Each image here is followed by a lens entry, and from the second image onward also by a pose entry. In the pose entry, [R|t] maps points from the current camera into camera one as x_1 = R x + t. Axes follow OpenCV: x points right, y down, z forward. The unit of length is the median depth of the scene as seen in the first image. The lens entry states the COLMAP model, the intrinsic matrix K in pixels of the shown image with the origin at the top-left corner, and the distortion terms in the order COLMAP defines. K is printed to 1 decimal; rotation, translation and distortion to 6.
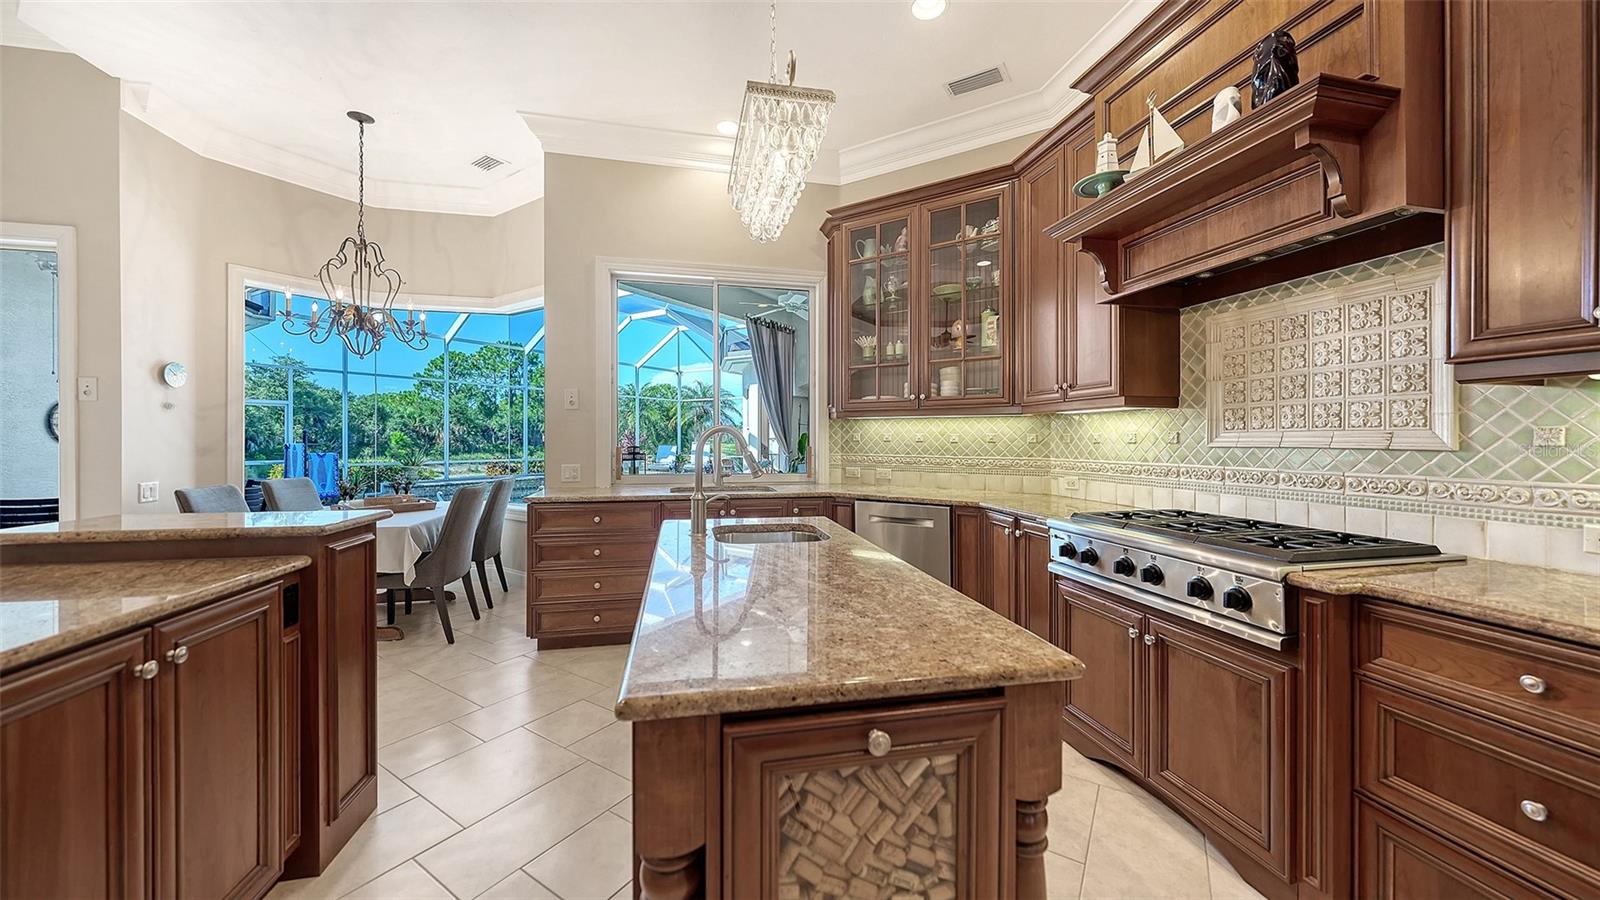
lens RADIAL K [[559.8, 0, 801.5], [0, 559.8, 441.0], [0, 0, 1]] dist [-0.002557, -0.000493]
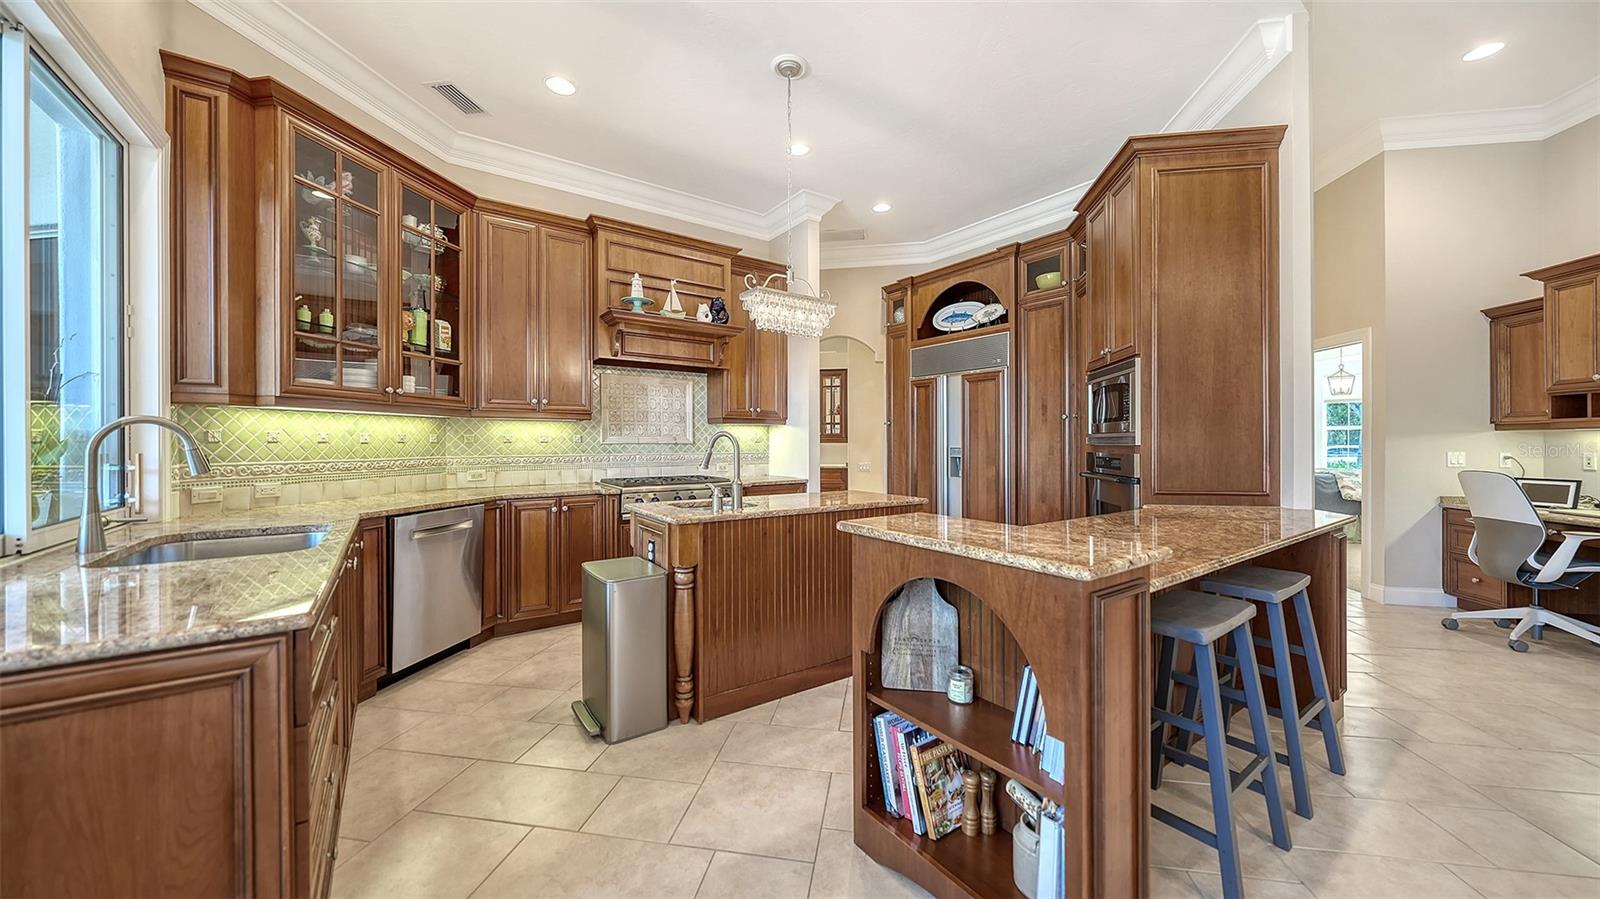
lens RADIAL K [[559.8, 0, 789.4], [0, 559.8, 443.0], [0, 0, 1]] dist [-0.002557, -0.000493]
pose [[-0.388951, -0.006396, 0.921236, -0.721618], [-0.000621, 0.999977, 0.006680, -0.003223], [-0.921258, 0.002027, -0.388946, 0.672167]]
